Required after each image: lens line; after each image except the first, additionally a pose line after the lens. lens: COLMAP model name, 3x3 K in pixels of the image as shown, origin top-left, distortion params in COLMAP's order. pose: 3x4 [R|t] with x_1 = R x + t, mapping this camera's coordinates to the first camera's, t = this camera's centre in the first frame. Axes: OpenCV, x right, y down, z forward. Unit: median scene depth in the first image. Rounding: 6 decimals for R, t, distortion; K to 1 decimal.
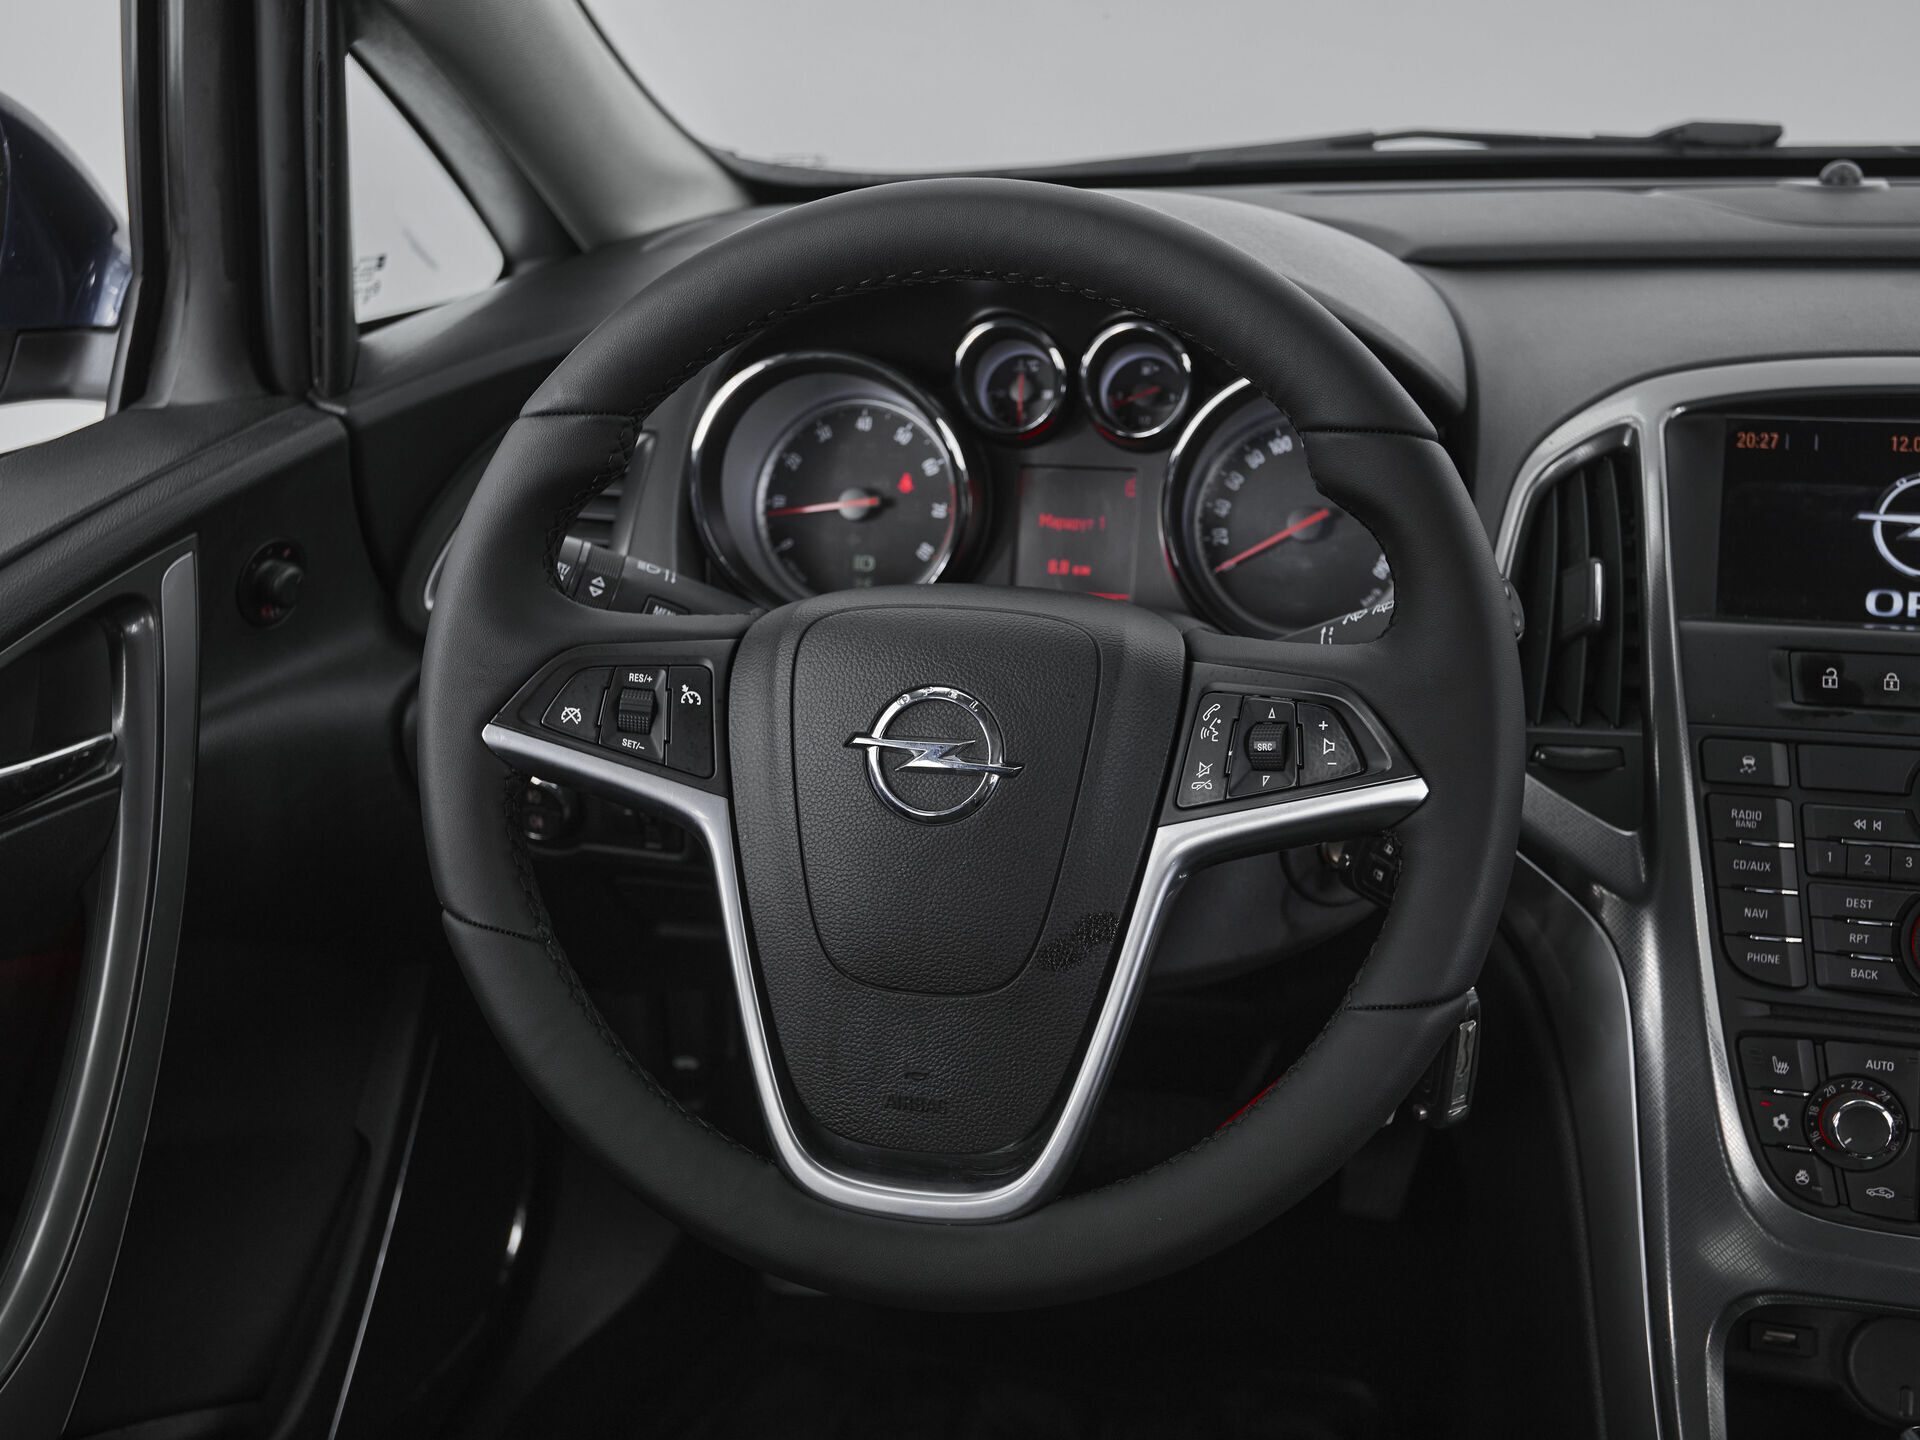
lens RADIAL K [[1865.2, 0, 960.0], [0, 1865.2, 720.0], [0, 0, 1]] dist [-0.035850, 0.109441]
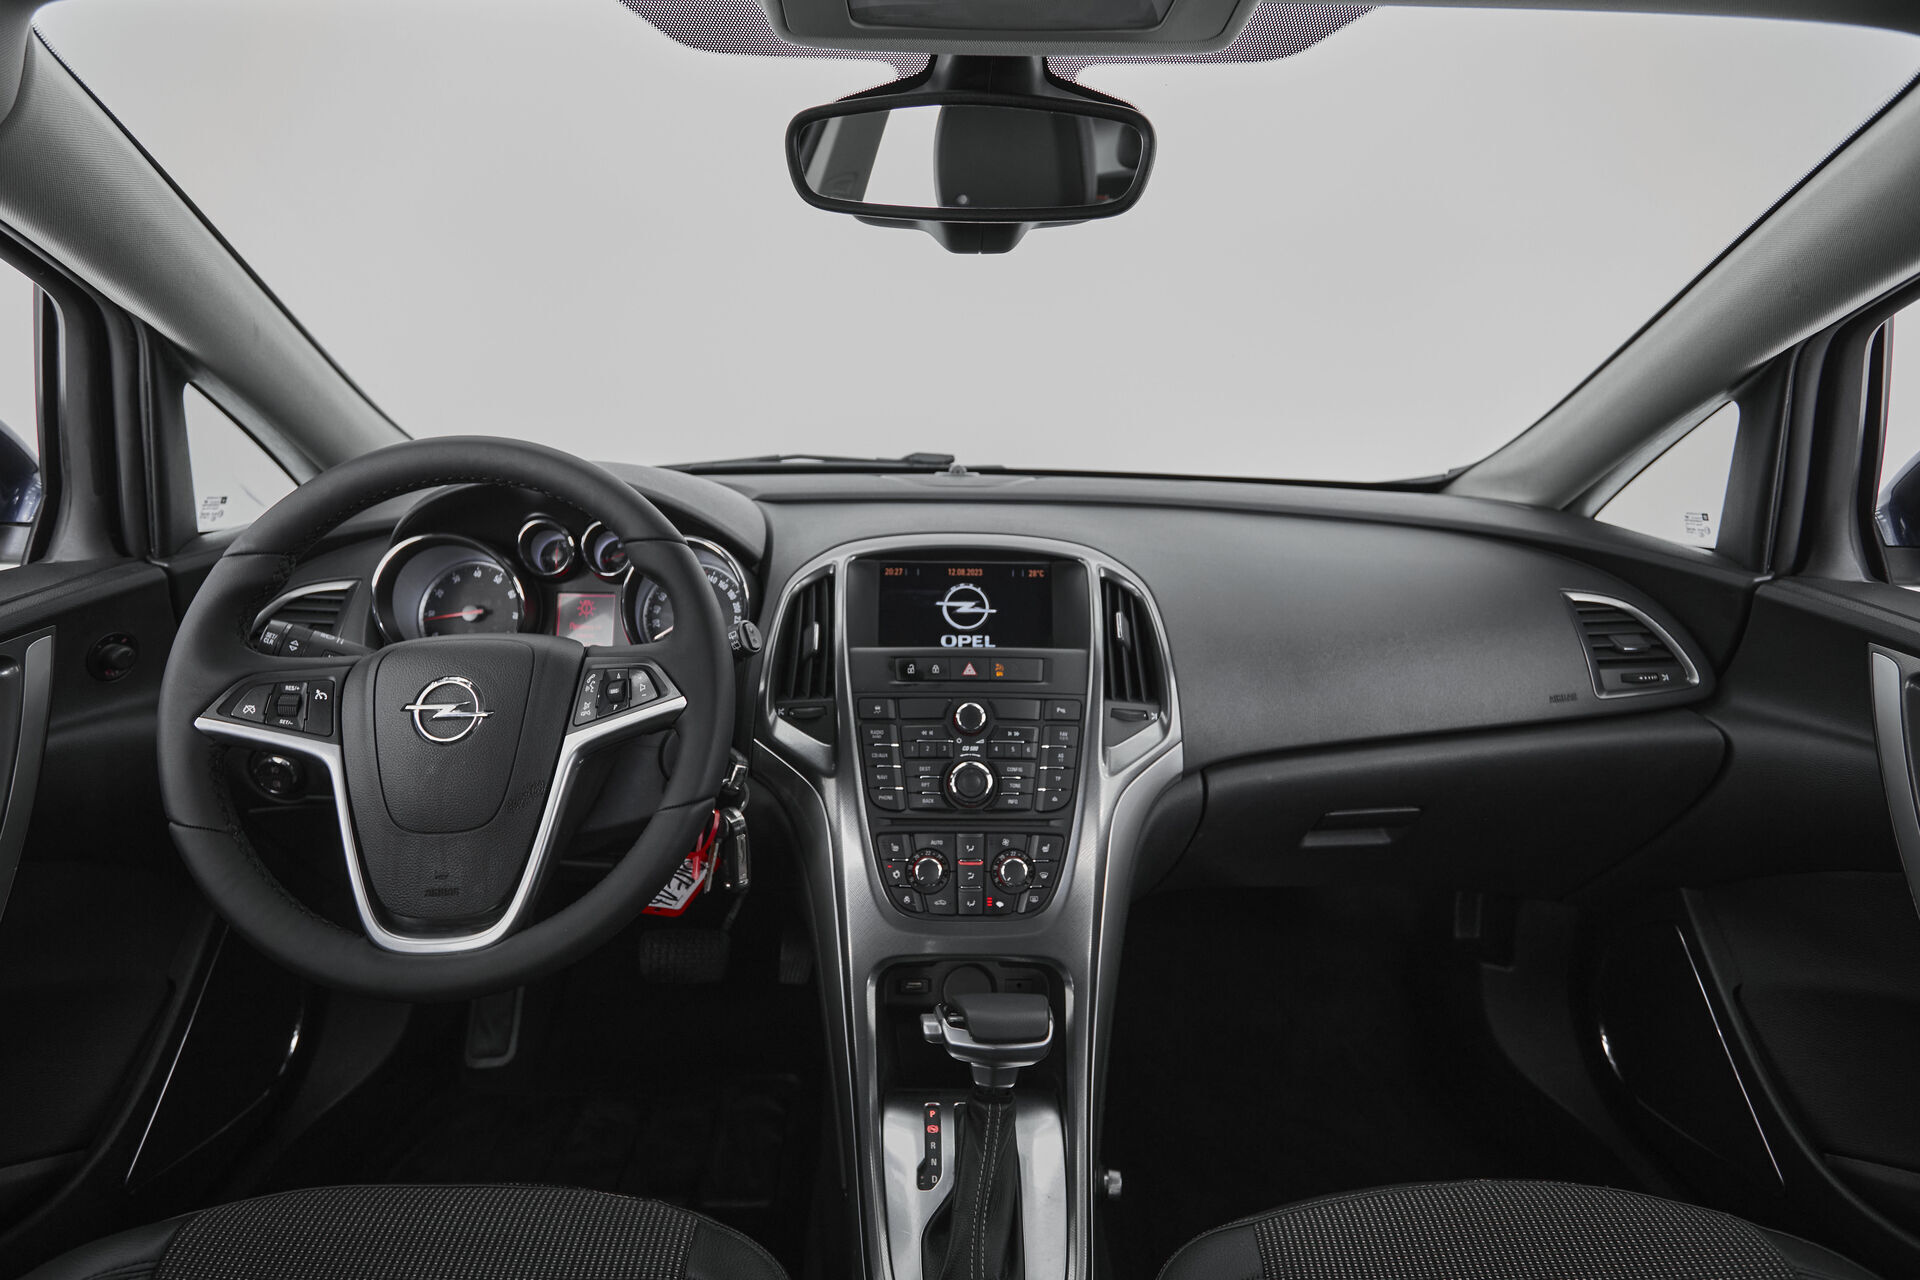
lens RADIAL K [[947.7, 0, 928.0], [0, 947.7, 623.7], [0, 0, 1]] dist [-0.003997, 0.000285]
pose [[0.968924, -0.018571, 0.246661, 0.186722], [0.059029, 0.985728, -0.157661, 0.092960], [-0.240212, 0.167321, 0.956191, -0.086674]]
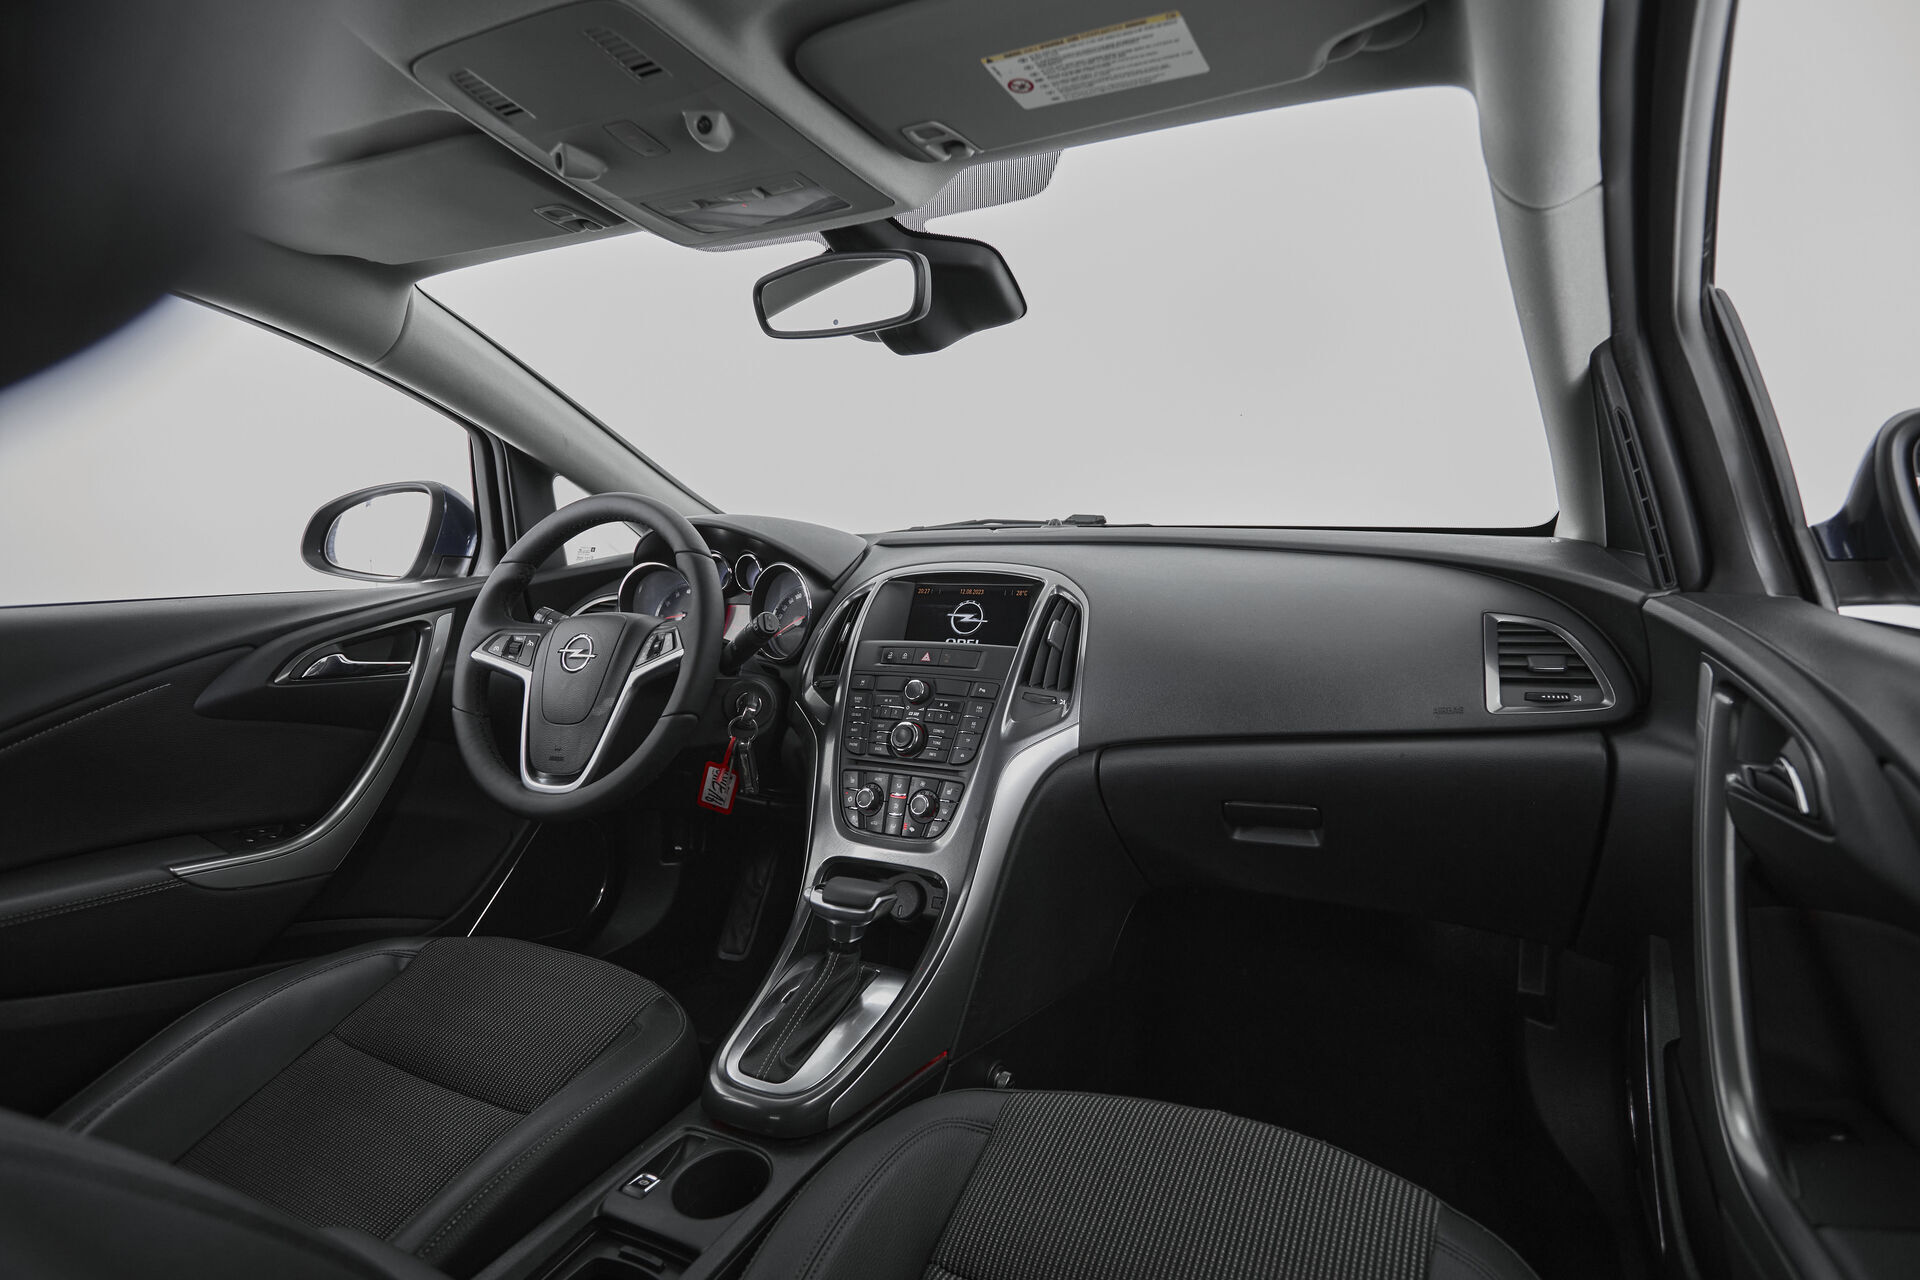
lens RADIAL K [[910.7, 0, 1002.3], [0, 910.7, 626.3], [0, 0, 1]] dist [0.000151, 0.000253]
pose [[0.982564, 0.026993, -0.183954, 0.820238], [-0.072725, 0.966372, -0.246650, 0.253467], [0.171110, 0.255727, 0.951486, -0.347229]]
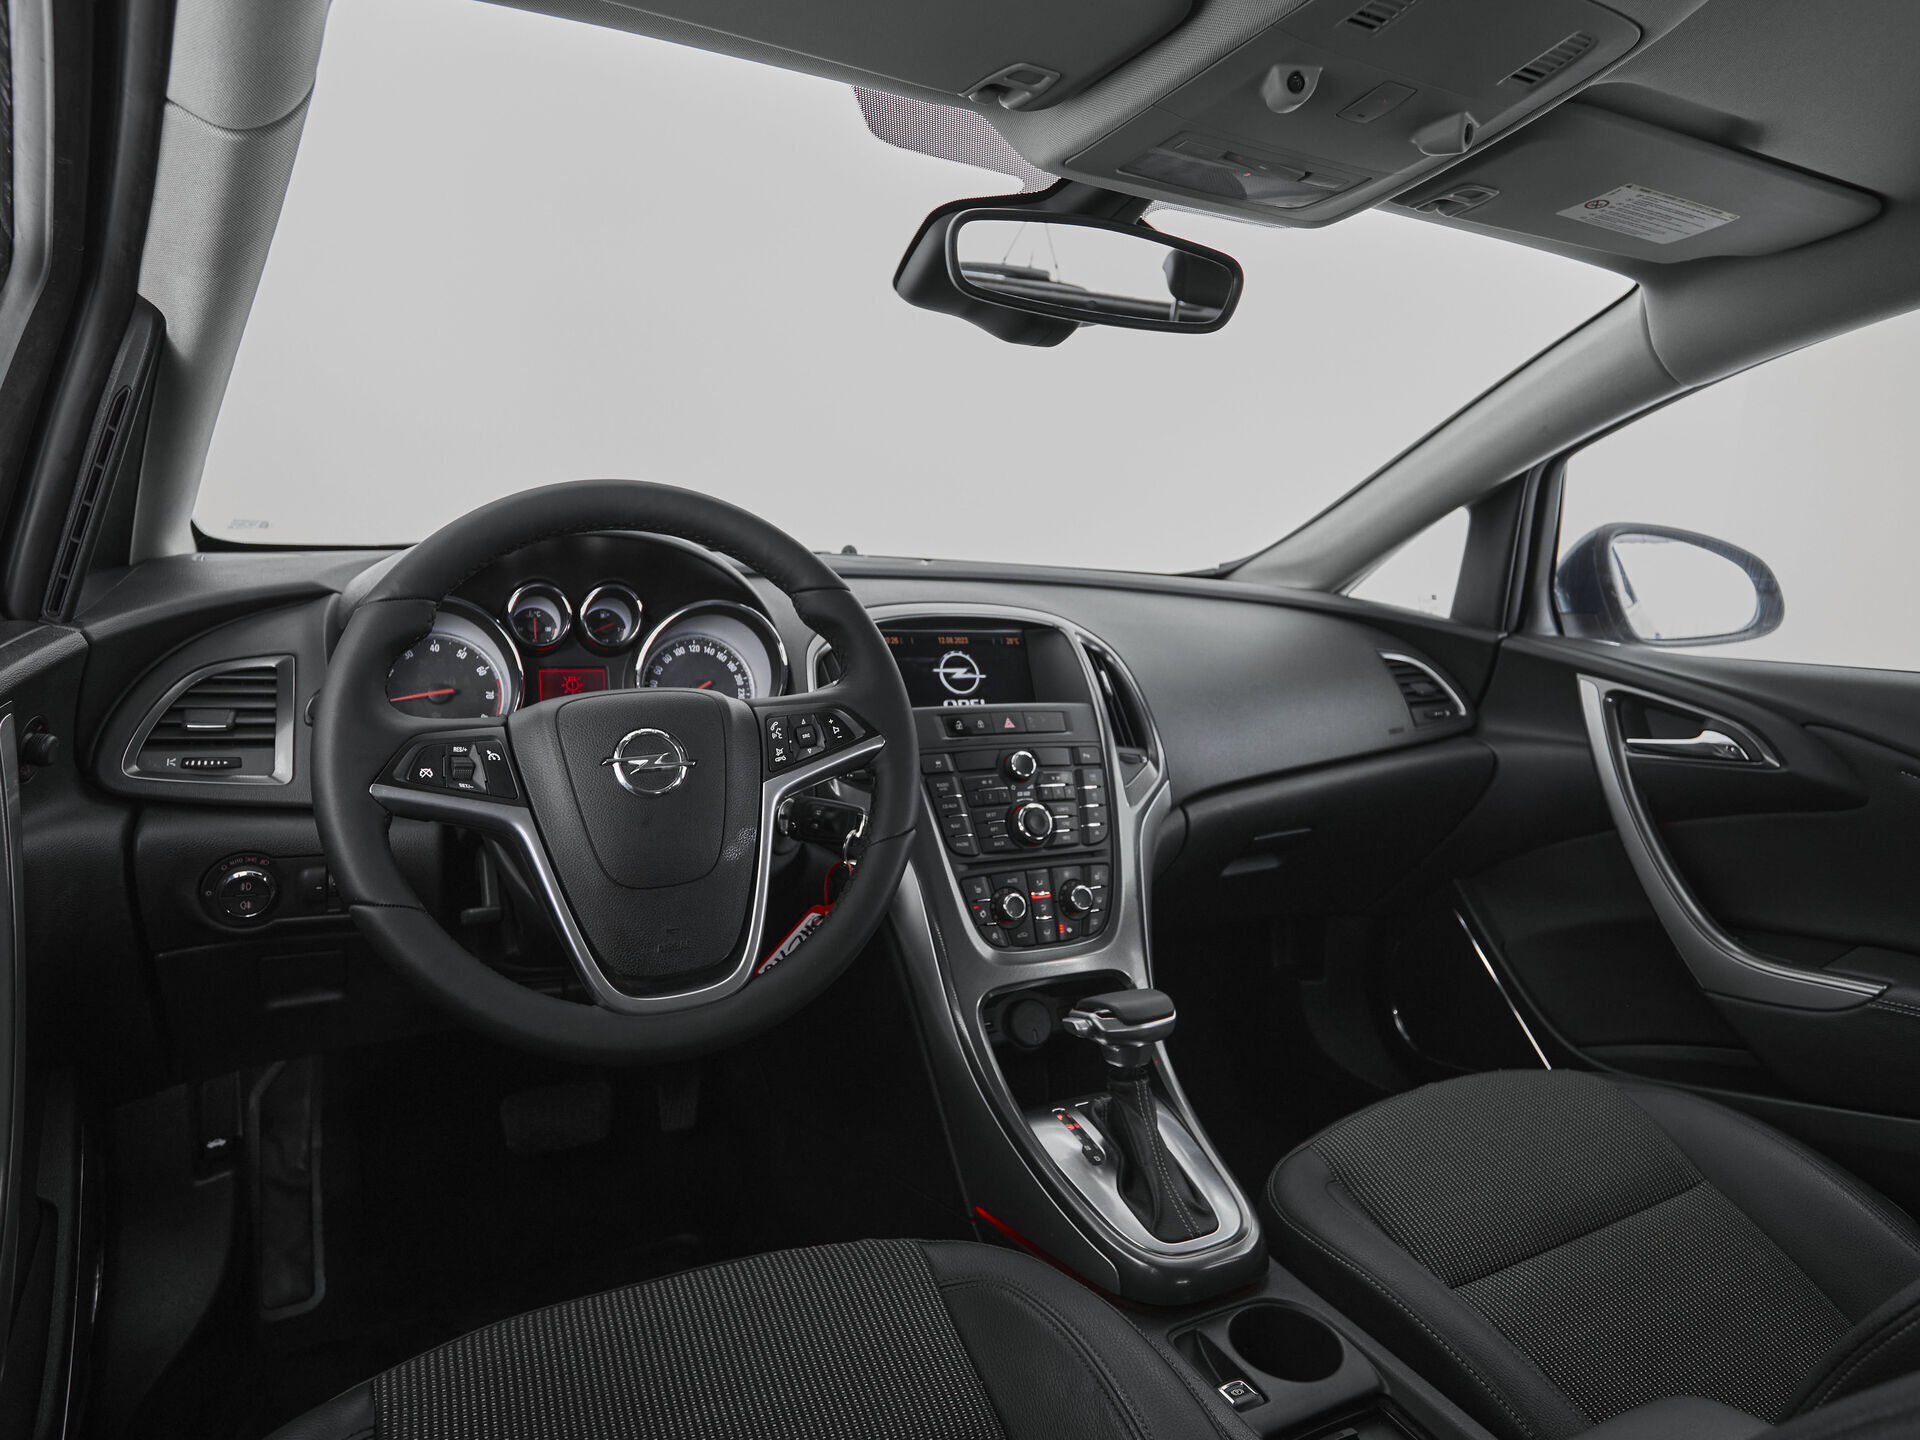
lens RADIAL K [[1158.9, 0, 948.8], [0, 1158.9, 715.6], [0, 0, 1]] dist [0.003108, 0.000512]
pose [[0.755874, -0.039433, 0.653528, -0.441184], [0.182651, 0.971255, -0.152651, 0.166170], [-0.628723, 0.234753, 0.741349, -0.066944]]
